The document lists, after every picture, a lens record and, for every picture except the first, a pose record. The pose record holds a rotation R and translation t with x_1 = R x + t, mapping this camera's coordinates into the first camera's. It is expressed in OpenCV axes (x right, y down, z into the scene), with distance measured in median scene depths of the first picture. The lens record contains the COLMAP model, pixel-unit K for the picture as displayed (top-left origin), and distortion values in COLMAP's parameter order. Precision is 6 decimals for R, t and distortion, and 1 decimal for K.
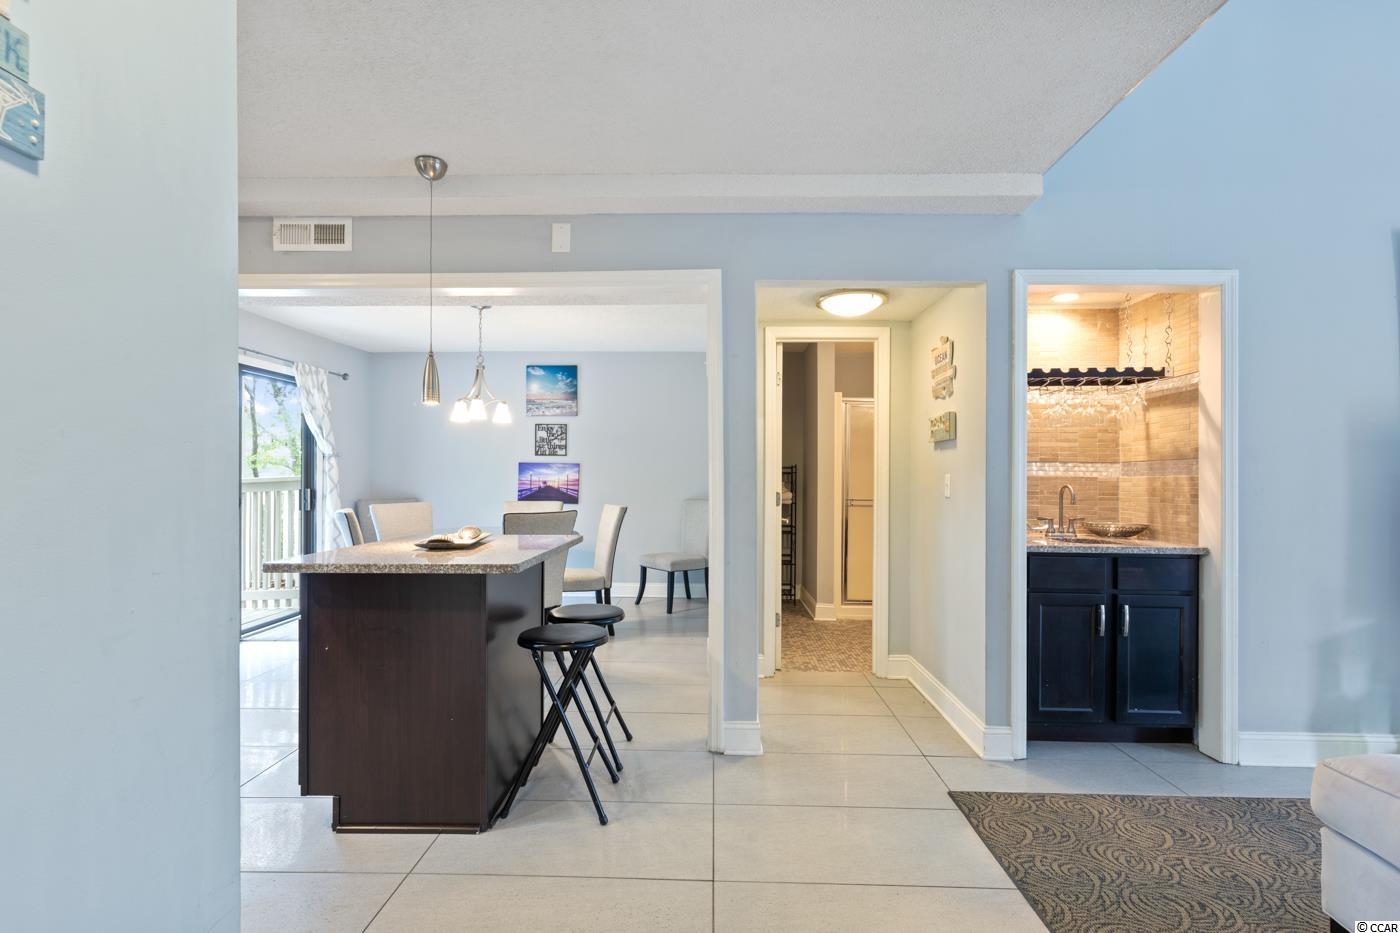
lens RADIAL K [[642.9, 0, 705.8], [0, 642.9, 476.2], [0, 0, 1]] dist [0.008258, -0.003351]
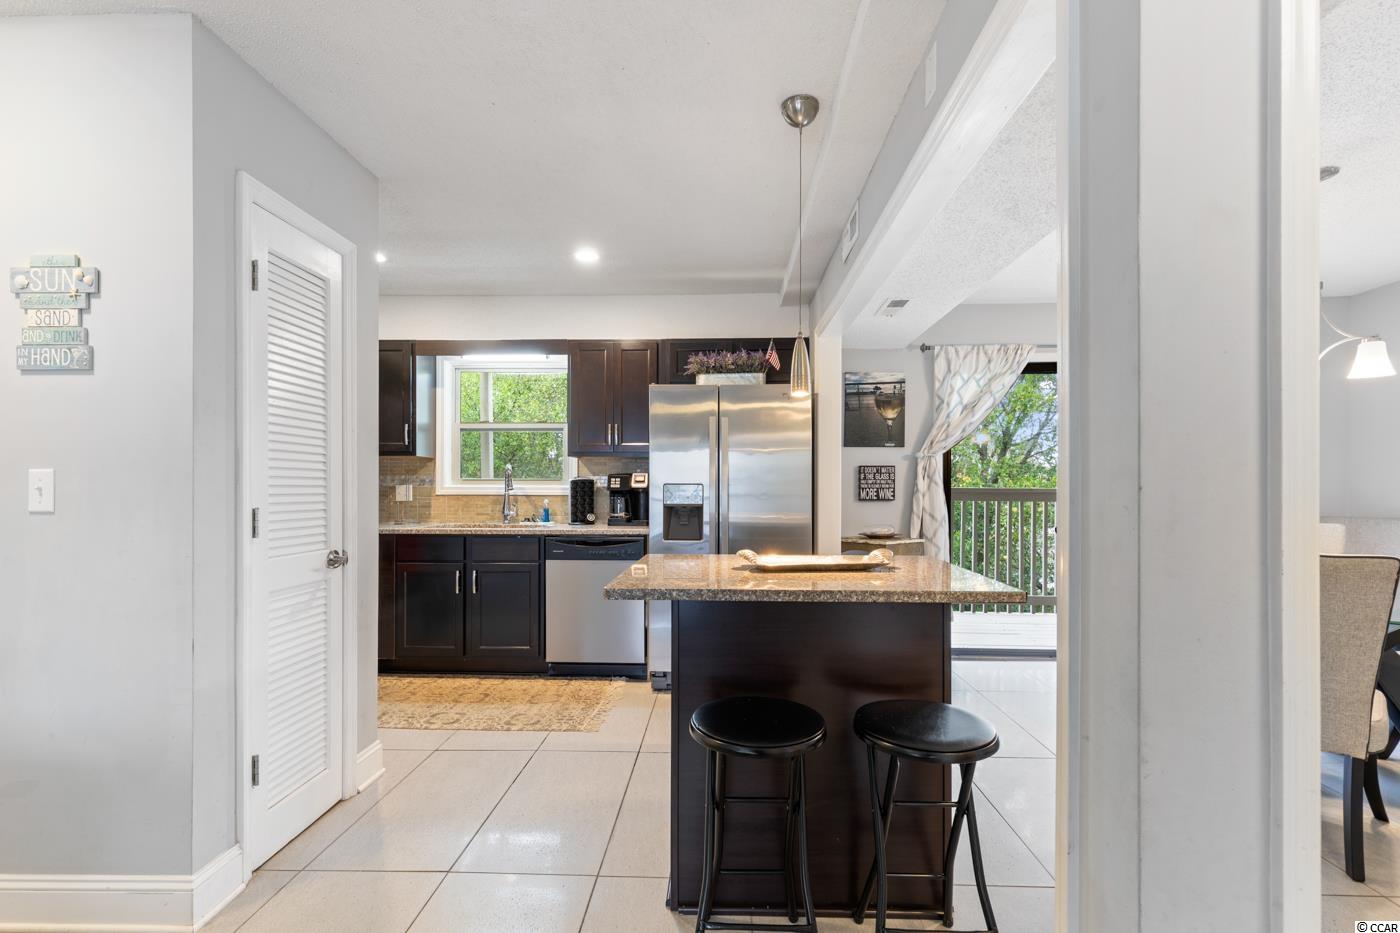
lens RADIAL K [[642.9, 0, 701.7], [0, 642.9, 484.9], [0, 0, 1]] dist [0.008258, -0.003351]
pose [[-0.016652, 0.000235, -0.999861, 0.319354], [0.001927, 0.999998, 0.000203, 0.003461], [0.999859, -0.001924, -0.016653, 0.683300]]
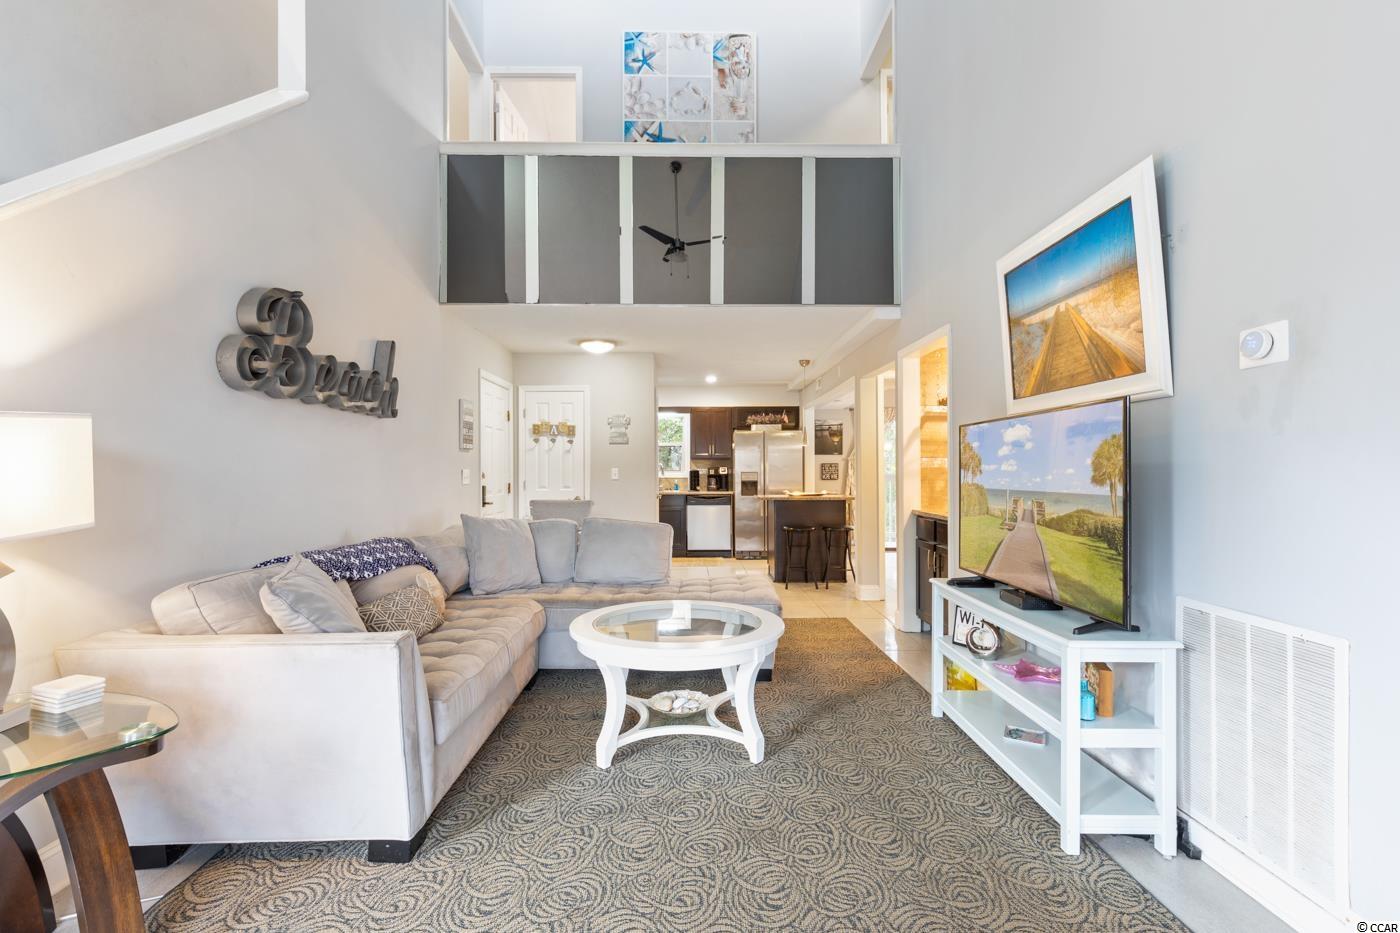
lens RADIAL K [[642.9, 0, 689.6], [0, 642.9, 470.2], [0, 0, 1]] dist [0.008258, -0.003351]
pose [[0.021323, -0.008070, -0.999740, 1.864075], [0.007119, 0.999943, -0.007920, 0.013461], [0.999747, -0.006948, 0.021379, 0.328989]]
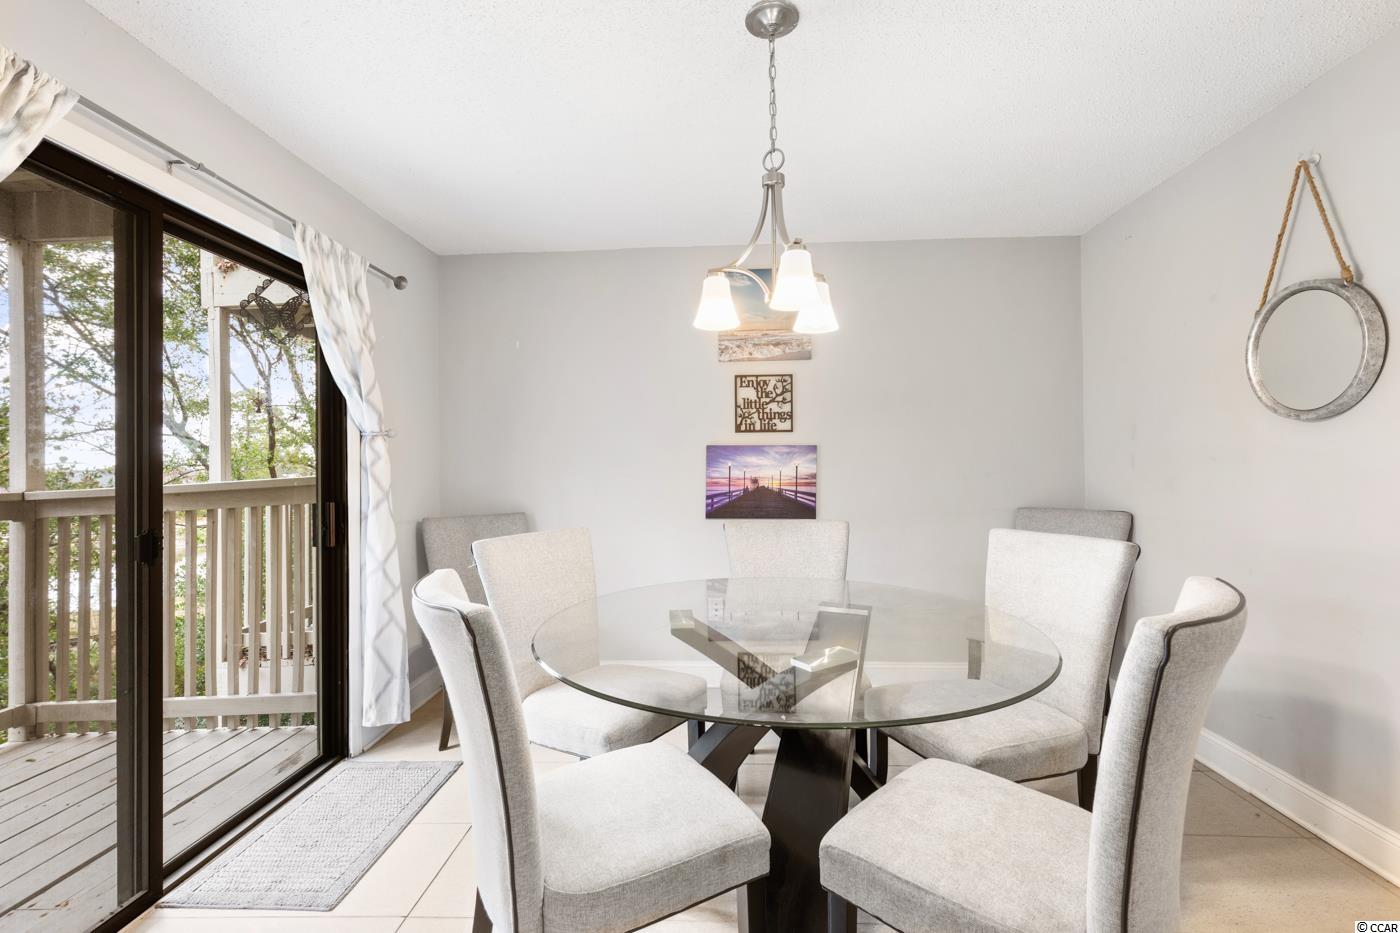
lens RADIAL K [[642.9, 0, 707.3], [0, 642.9, 464.8], [0, 0, 1]] dist [0.008258, -0.003351]
pose [[0.999465, -0.015800, -0.028629, -0.545917], [0.015572, 0.999845, -0.008186, -0.000279], [0.028754, 0.007736, 0.999557, 0.892576]]
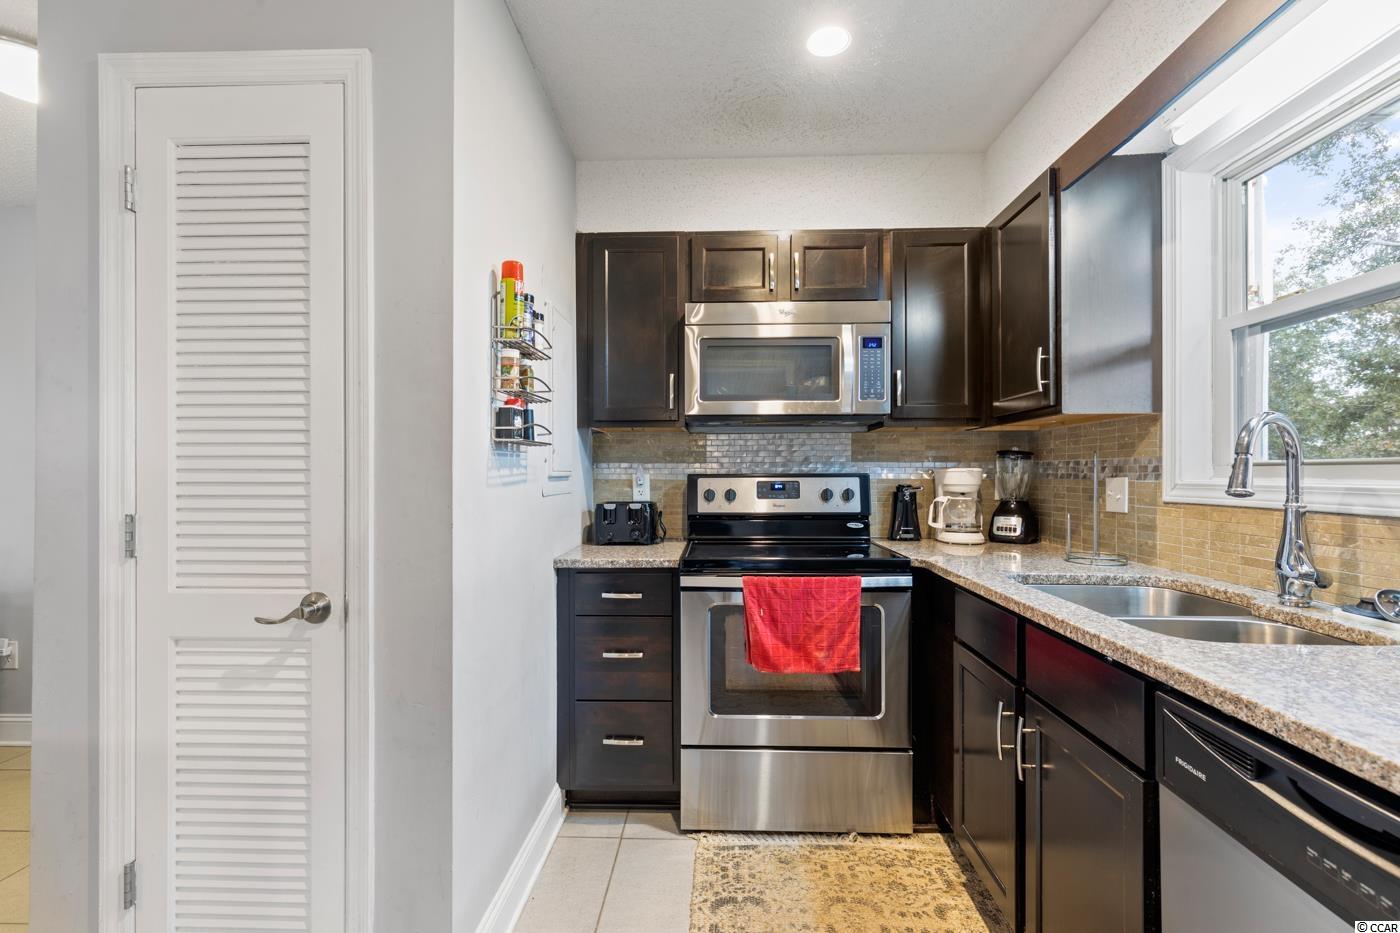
lens RADIAL K [[642.9, 0, 693.7], [0, 642.9, 470.2], [0, 0, 1]] dist [0.008258, -0.003351]
pose [[-0.999831, 0.001870, 0.018287, -0.649851], [0.001692, 0.999951, -0.009715, 0.000257], [-0.018305, -0.009682, -0.999786, 0.678939]]
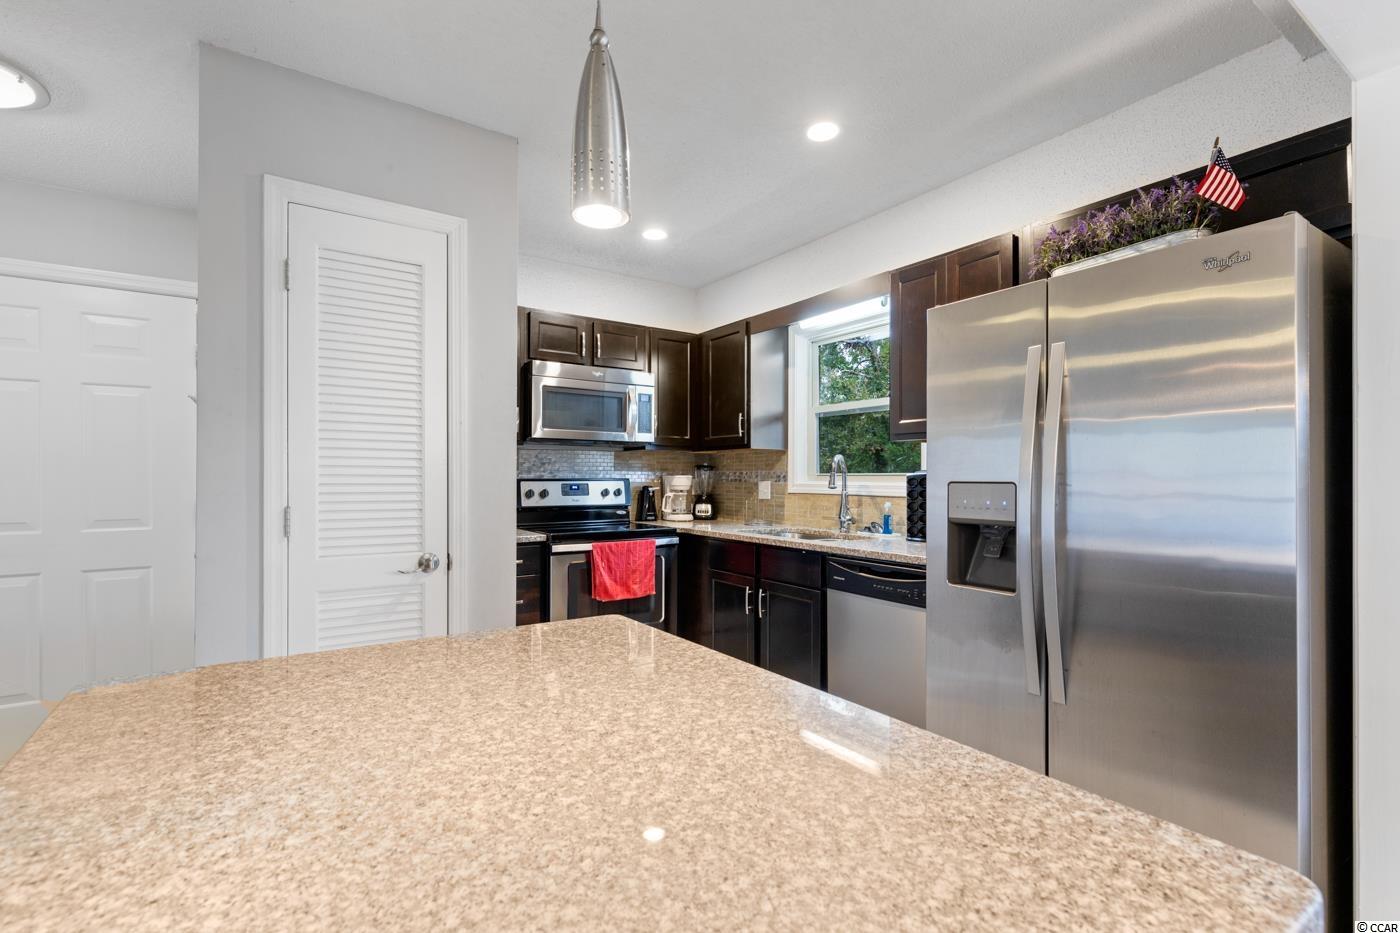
lens RADIAL K [[642.9, 0, 691.0], [0, 642.9, 472.6], [0, 0, 1]] dist [0.008258, -0.003351]
pose [[-0.822078, -0.006674, -0.569335, -0.236035], [0.000048, 0.999930, -0.011791, 0.000158], [0.569374, -0.009720, -0.822021, 0.964890]]
